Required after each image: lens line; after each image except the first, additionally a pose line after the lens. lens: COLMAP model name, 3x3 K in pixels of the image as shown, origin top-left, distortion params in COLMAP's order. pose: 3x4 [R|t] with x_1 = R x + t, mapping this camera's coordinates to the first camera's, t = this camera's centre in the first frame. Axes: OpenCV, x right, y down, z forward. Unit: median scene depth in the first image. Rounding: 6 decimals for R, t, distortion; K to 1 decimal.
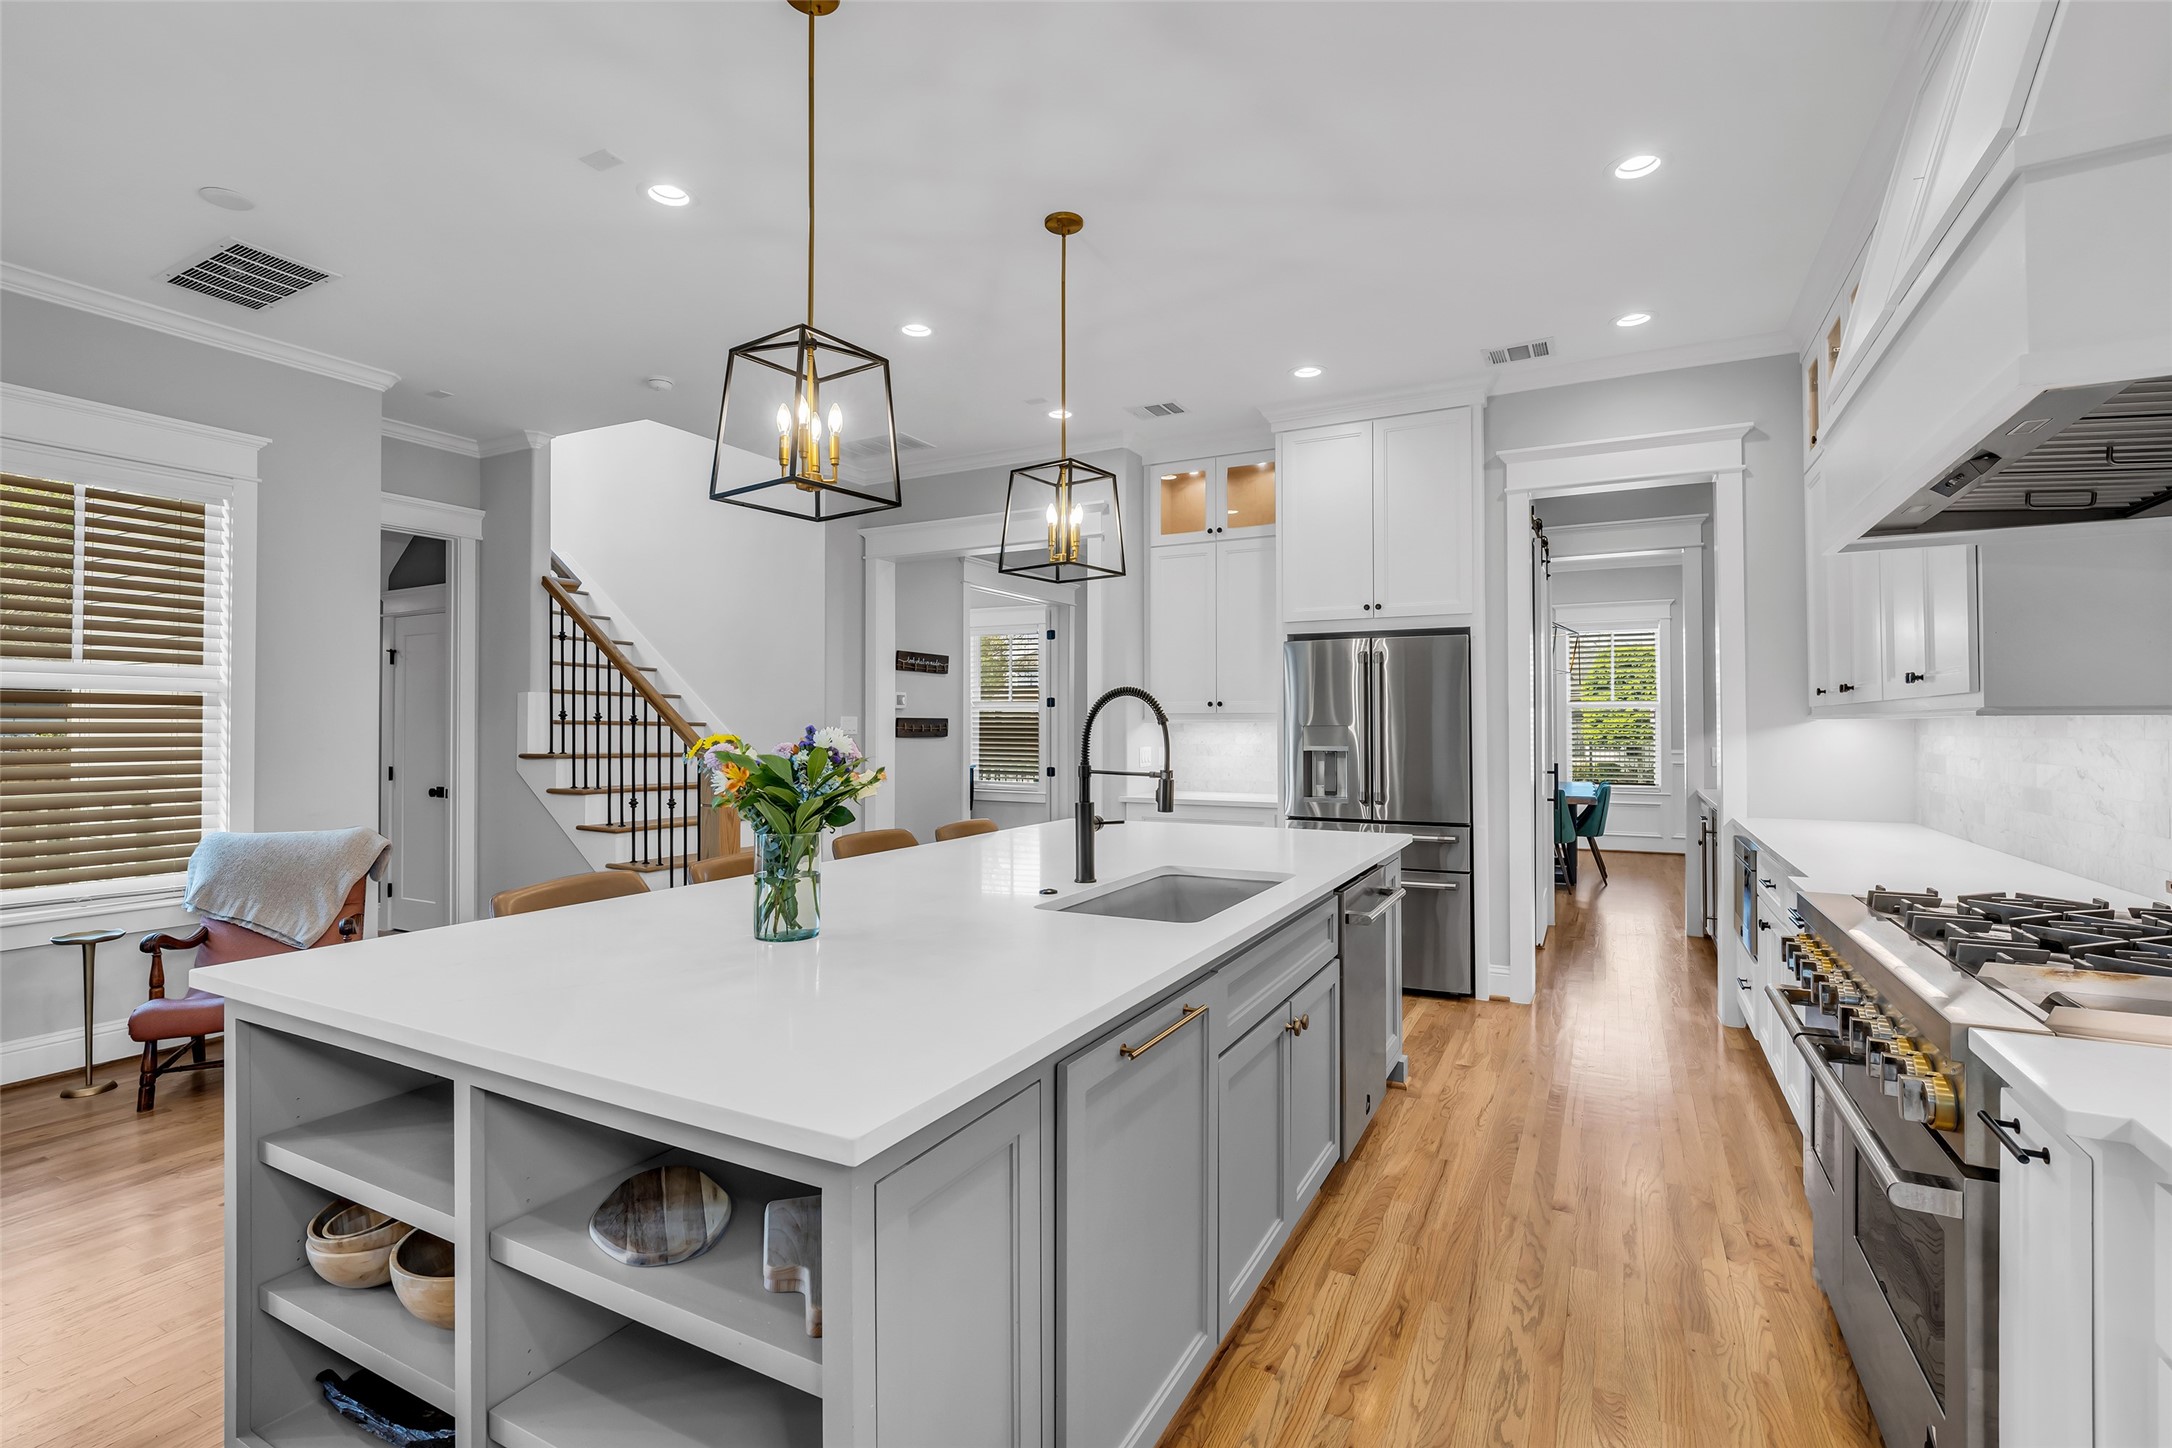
lens RADIAL K [[995.1, 0, 1066.0], [0, 995.1, 716.6], [0, 0, 1]] dist [-0.017844, 0.003520]
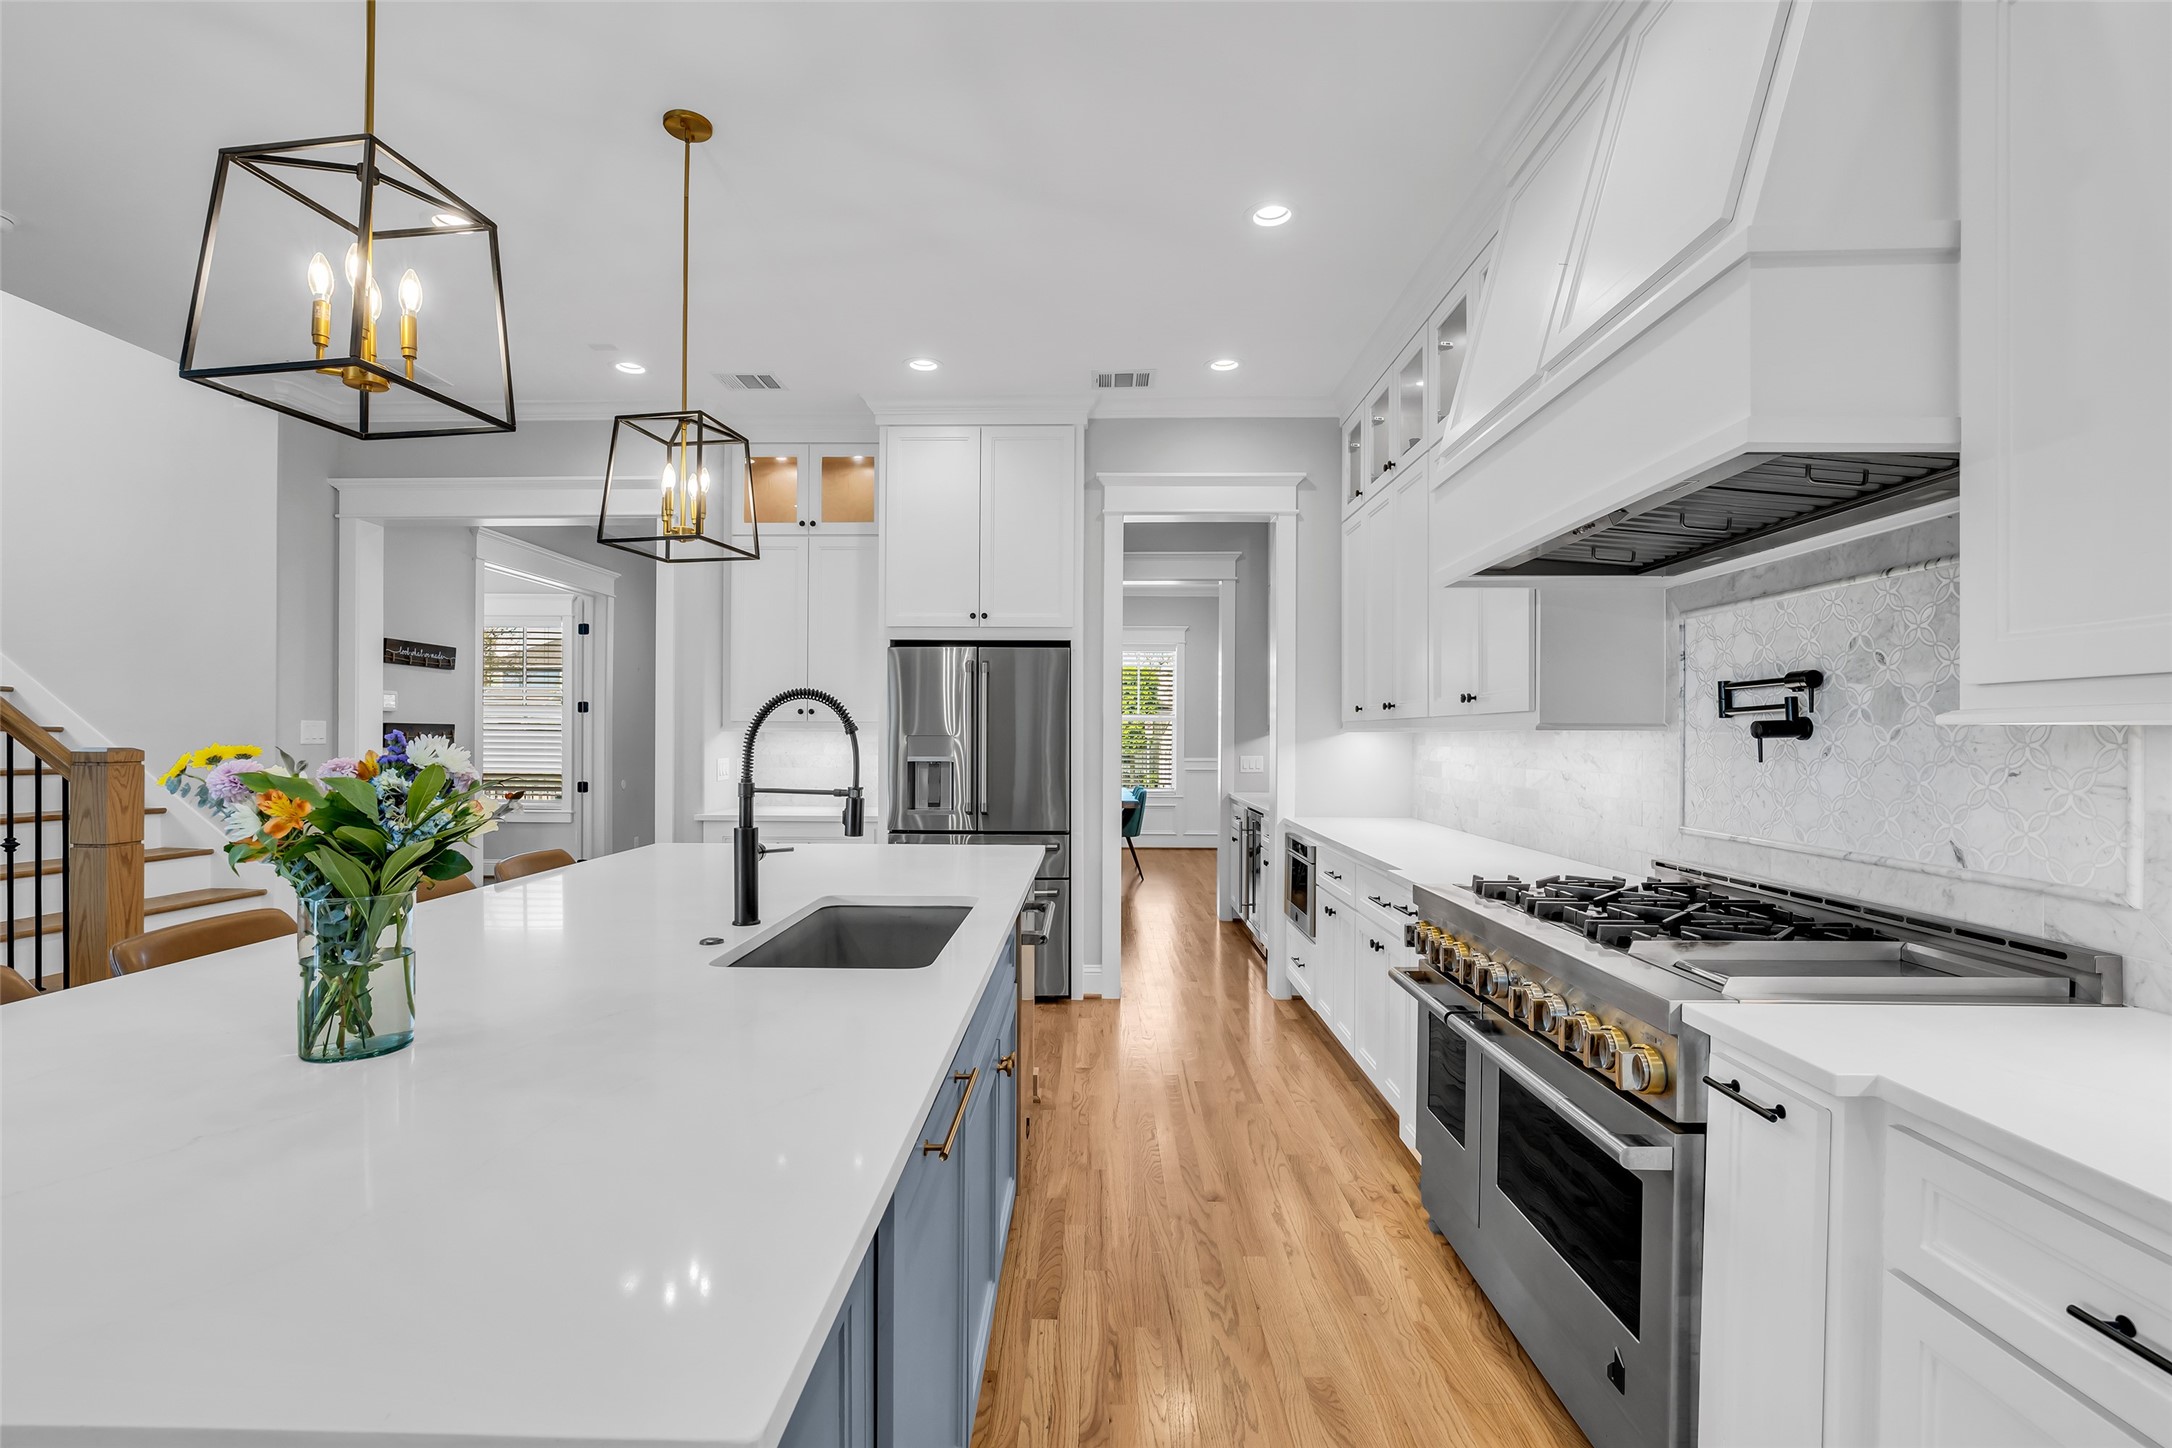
lens RADIAL K [[995.1, 0, 1067.8], [0, 995.1, 739.8], [0, 0, 1]] dist [-0.017844, 0.003520]
pose [[0.890724, 0.002849, 0.454536, -0.111754], [-0.009255, 0.999887, 0.011869, 0.001147], [-0.454451, -0.014779, 0.890649, 0.139886]]
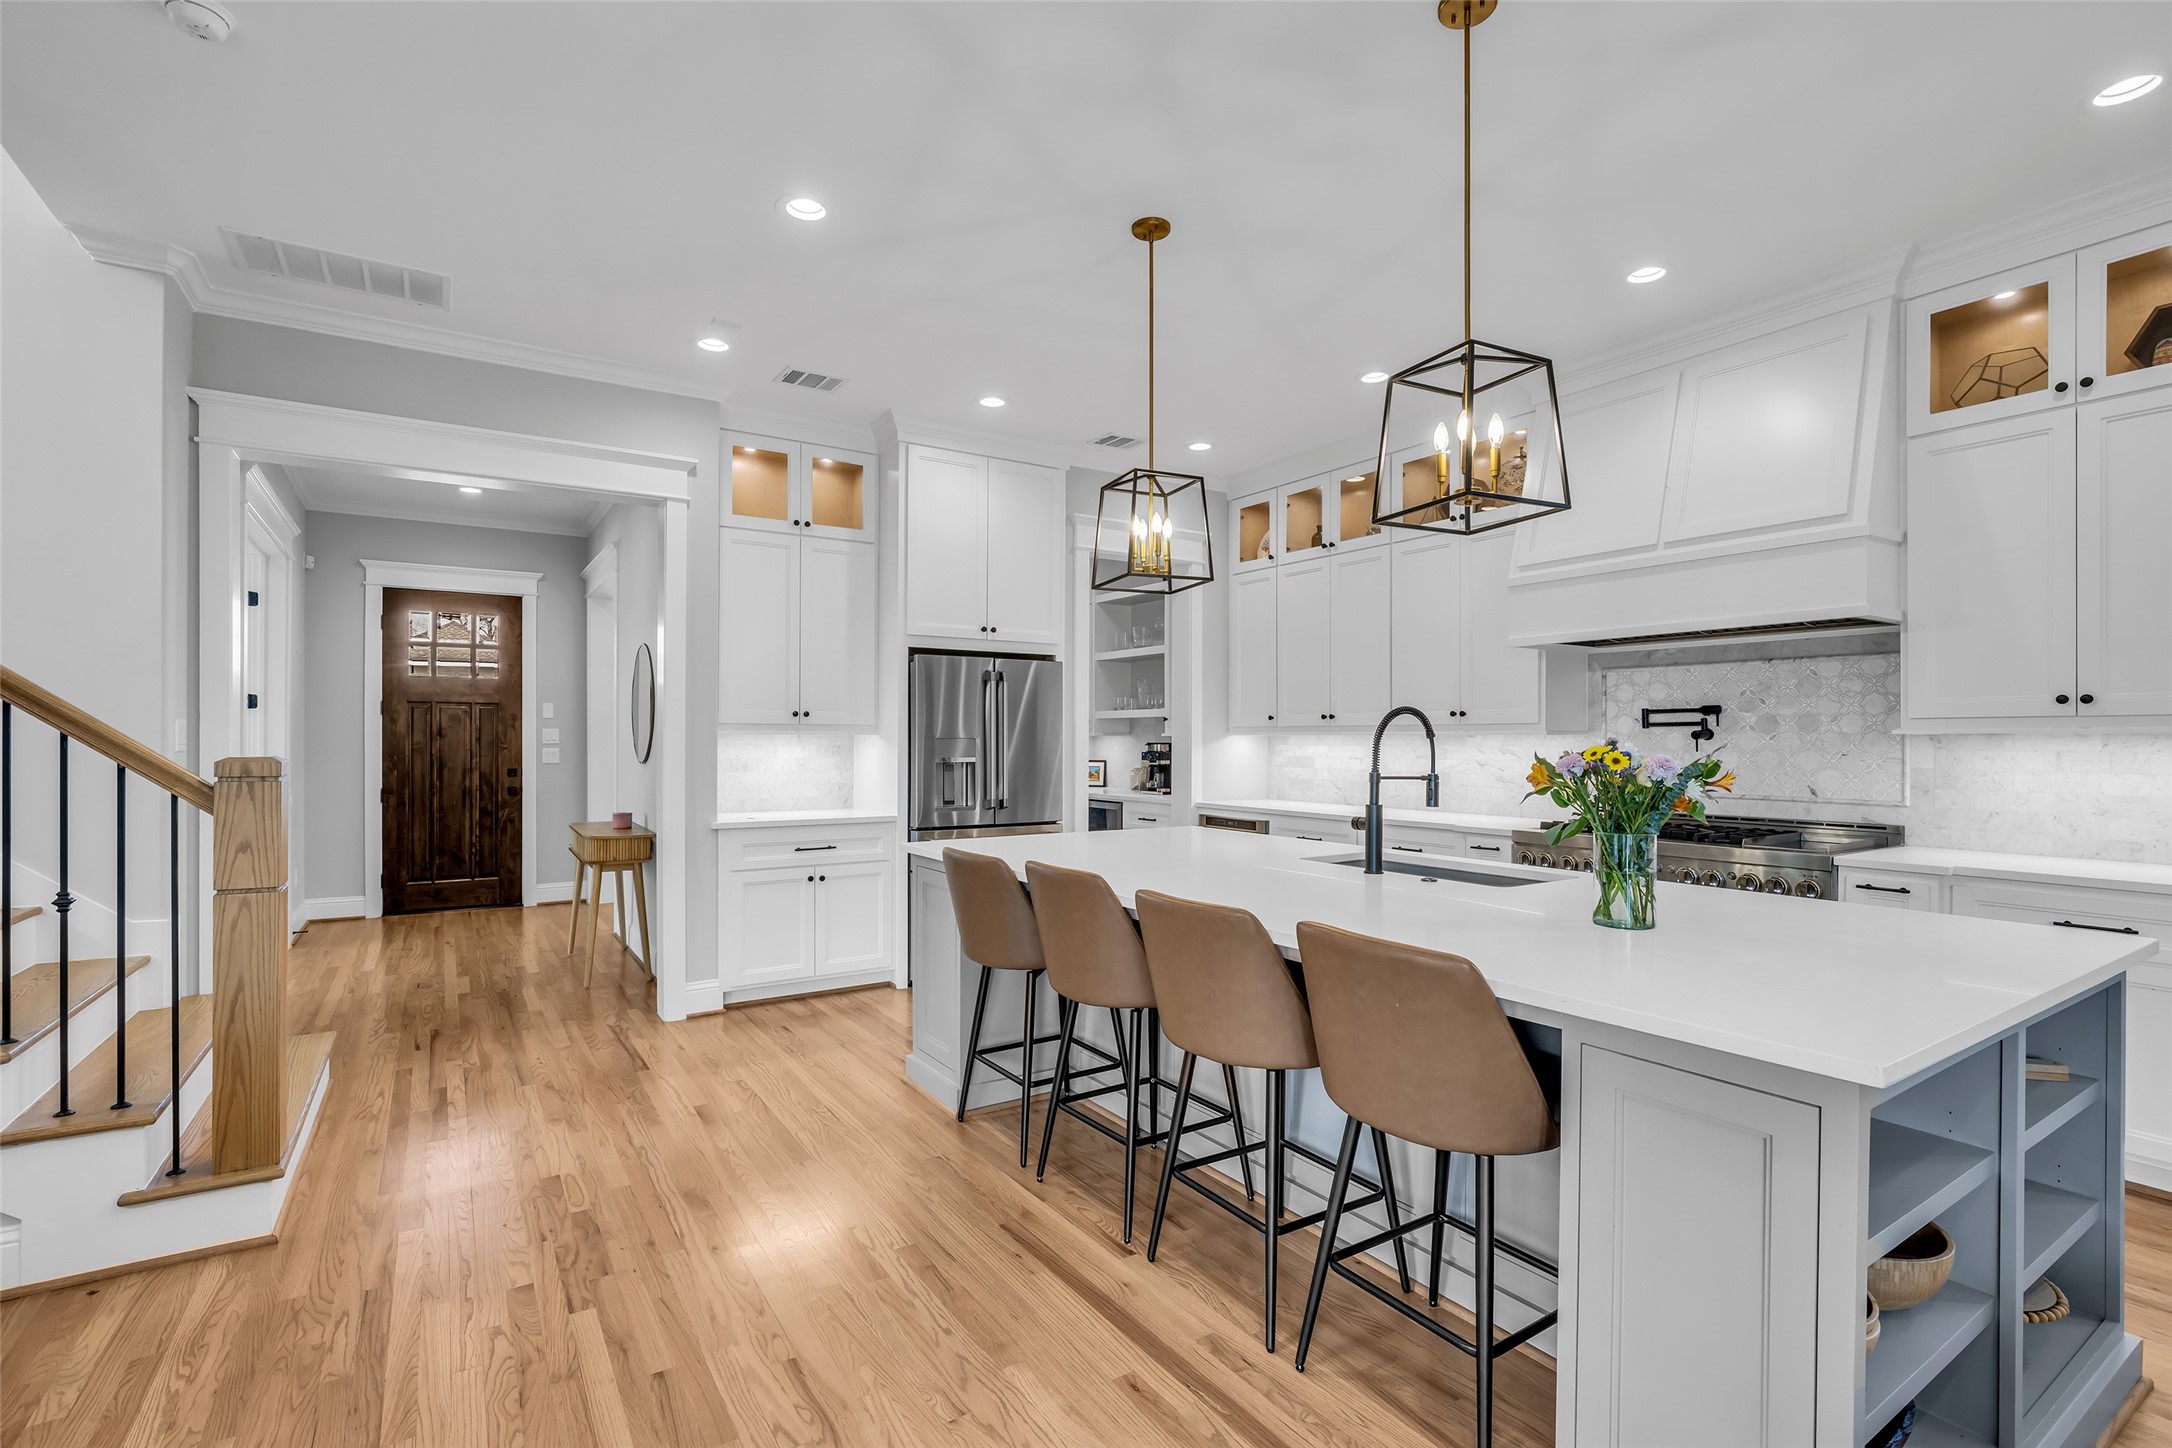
lens RADIAL K [[995.1, 0, 1077.6], [0, 995.1, 741.9], [0, 0, 1]] dist [-0.017844, 0.003520]
pose [[0.480137, -0.000489, 0.877194, -1.091322], [-0.011052, 0.999917, 0.006607, 0.008673], [-0.877124, -0.012867, 0.480091, 0.705552]]
